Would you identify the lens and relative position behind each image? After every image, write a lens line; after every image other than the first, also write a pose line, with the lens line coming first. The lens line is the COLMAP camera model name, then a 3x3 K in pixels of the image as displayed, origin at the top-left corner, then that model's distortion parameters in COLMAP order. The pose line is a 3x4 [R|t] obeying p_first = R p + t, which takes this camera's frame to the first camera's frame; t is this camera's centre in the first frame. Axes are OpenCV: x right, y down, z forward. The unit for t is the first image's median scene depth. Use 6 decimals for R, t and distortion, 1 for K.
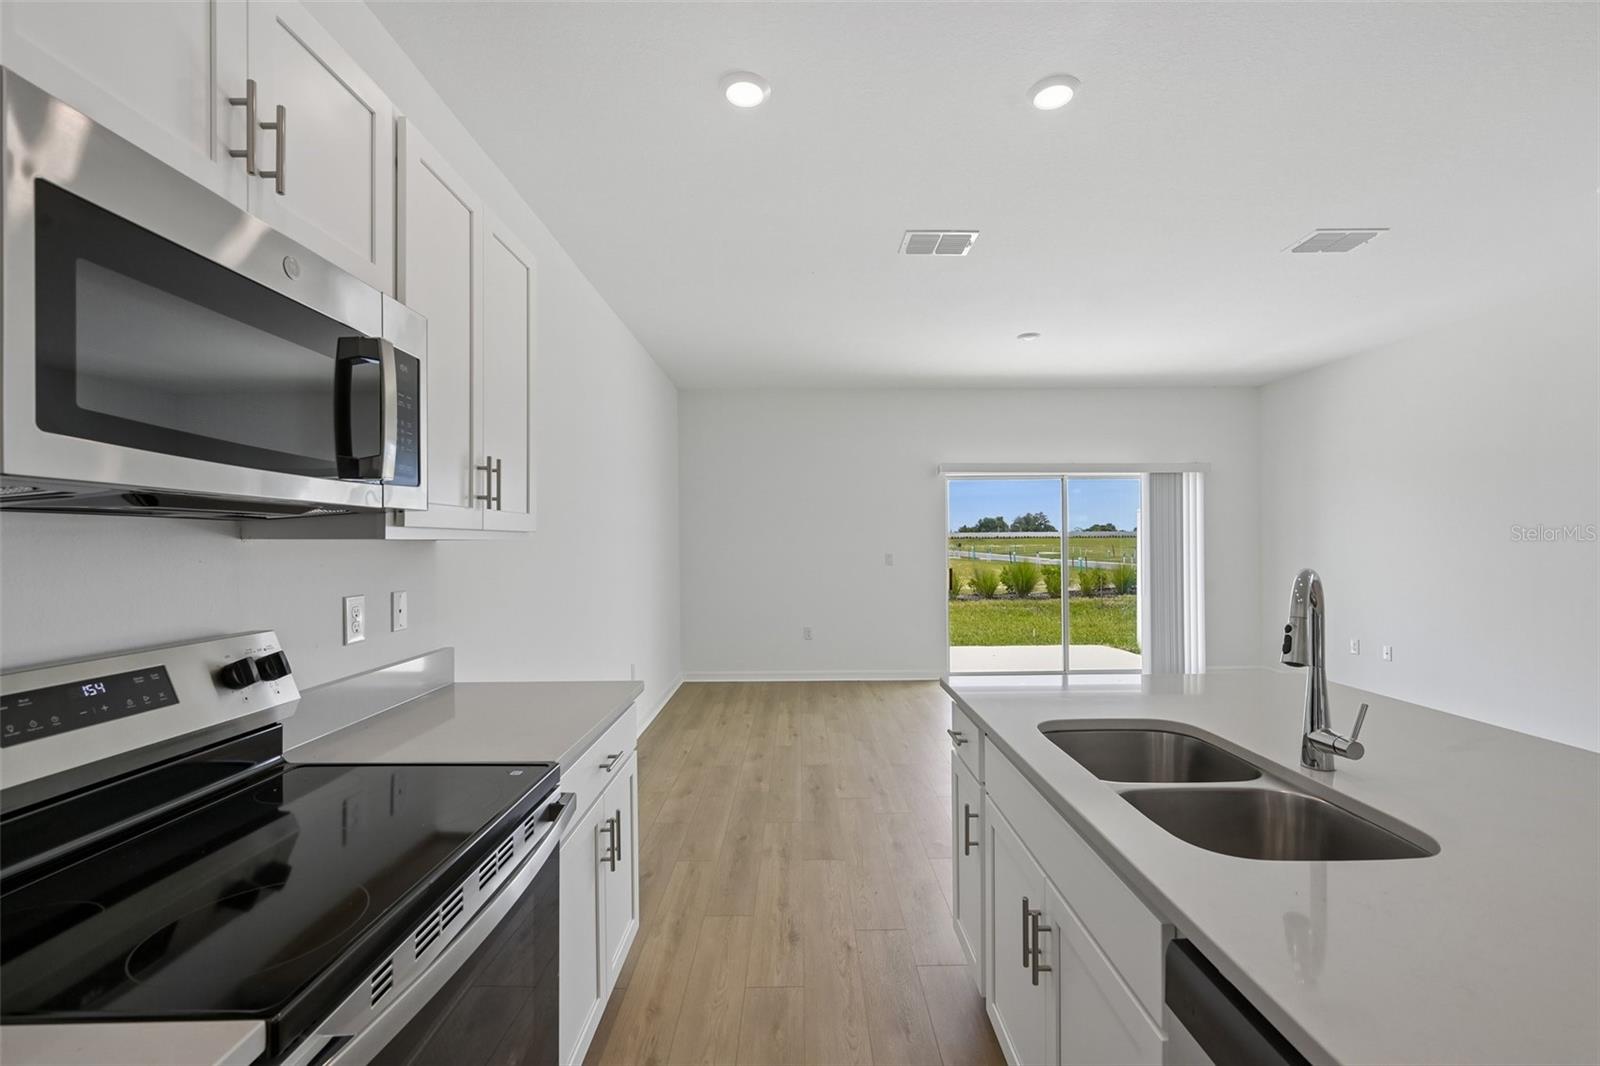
lens RADIAL K [[680.5, 0, 814.0], [0, 680.5, 529.0], [0, 0, 1]] dist [-0.002581, 0.000162]
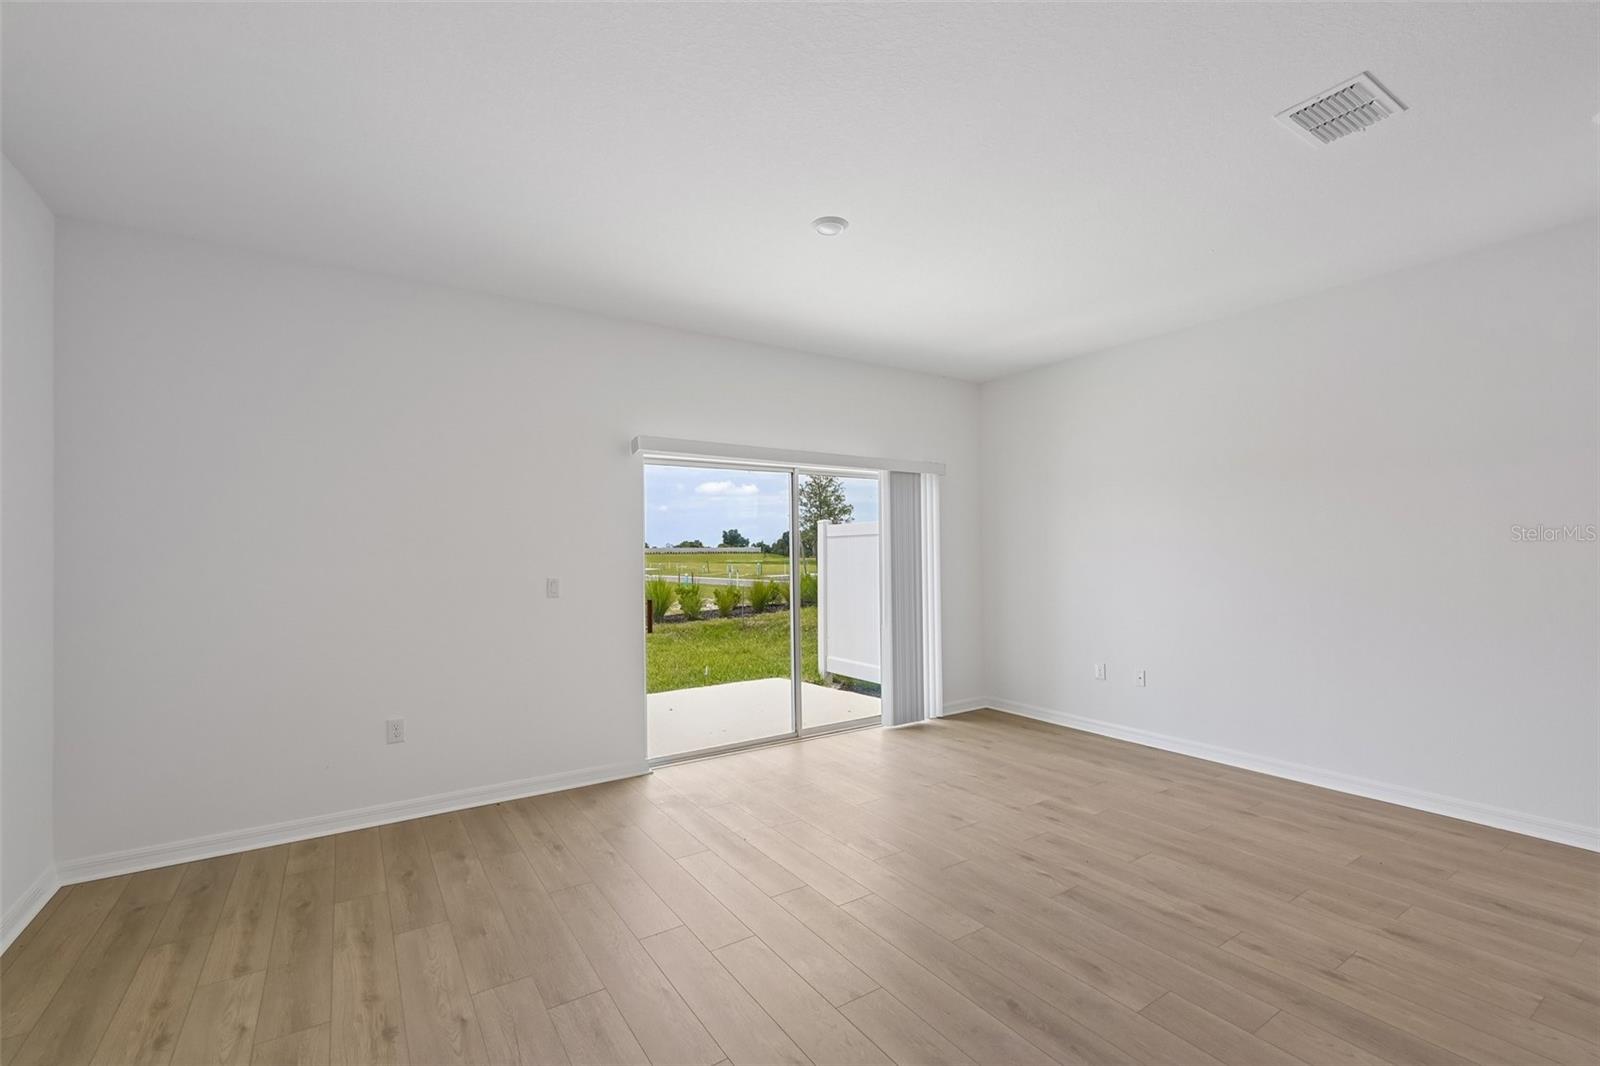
lens RADIAL K [[680.5, 0, 799.9], [0, 680.5, 546.2], [0, 0, 1]] dist [-0.002581, 0.000162]
pose [[0.842361, 0.003521, 0.538902, -0.029050], [-0.004155, 0.999991, -0.000039, 0.006570], [-0.538898, -0.002206, 0.842368, 0.380328]]
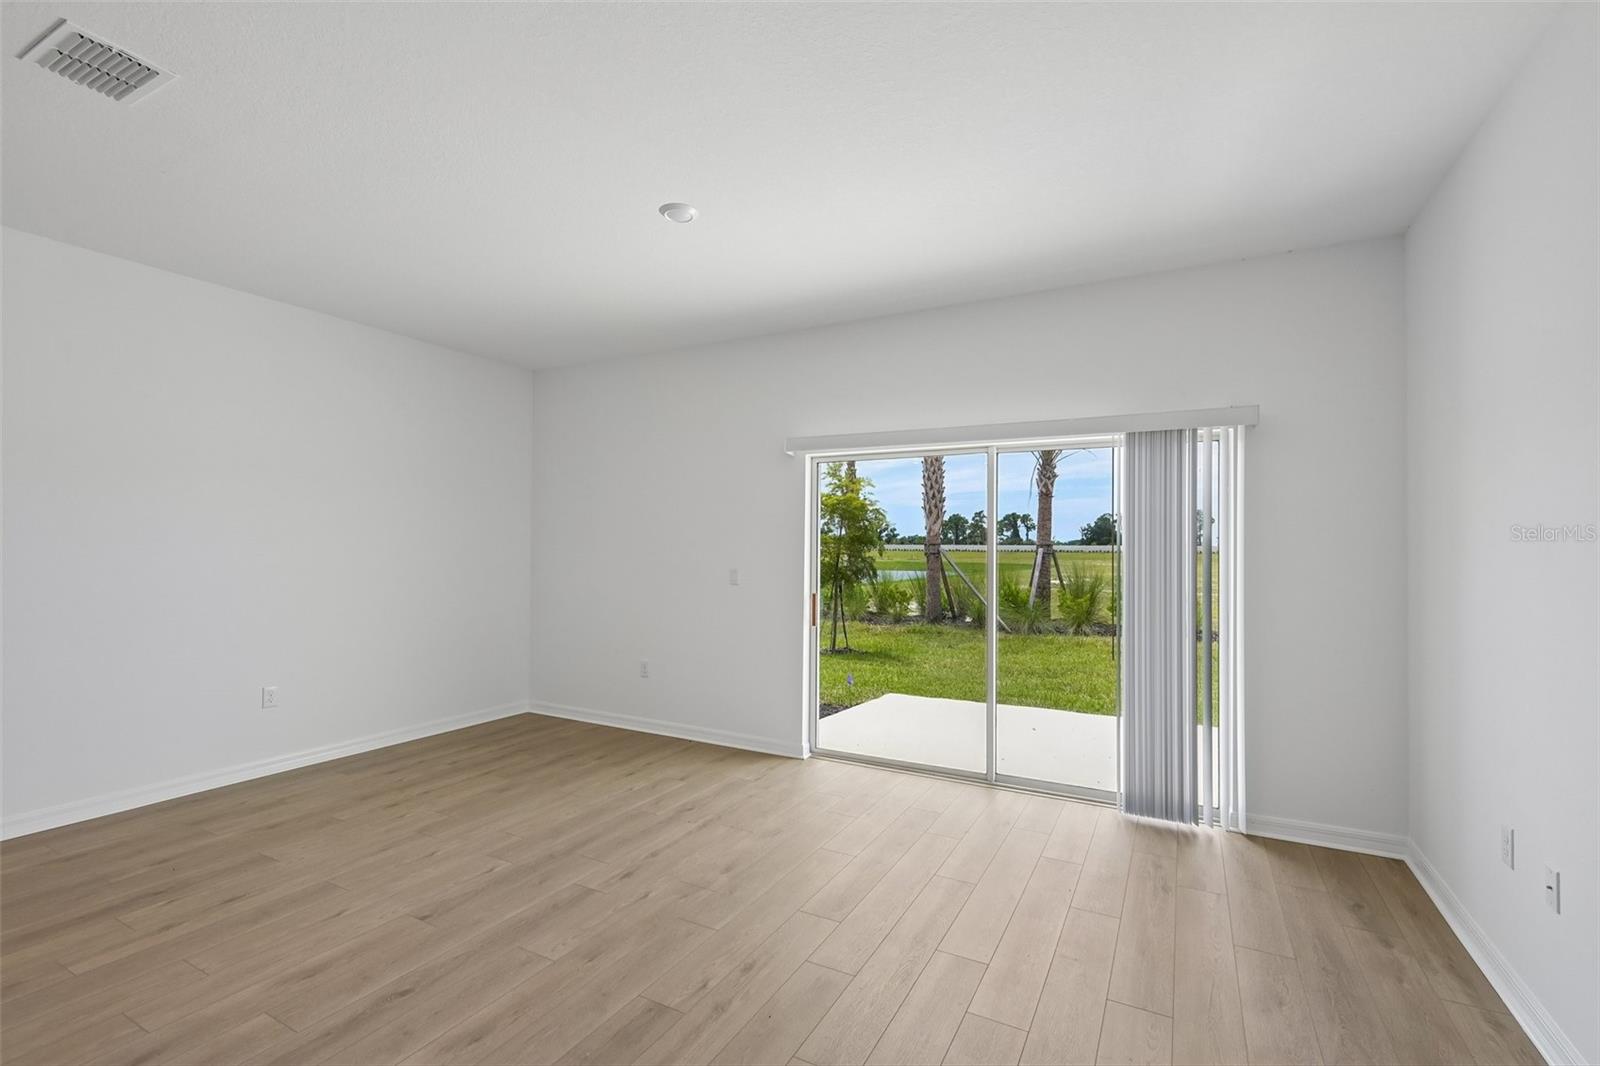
lens RADIAL K [[708.1, 0, 822.6], [0, 708.1, 535.8], [0, 0, 1]] dist [-0.000774, -0.001286]
pose [[0.879756, 0.007585, -0.475364, 0.547471], [-0.009488, 0.999954, -0.001605, 0.002298], [0.475330, 0.005922, 0.879788, 0.391402]]
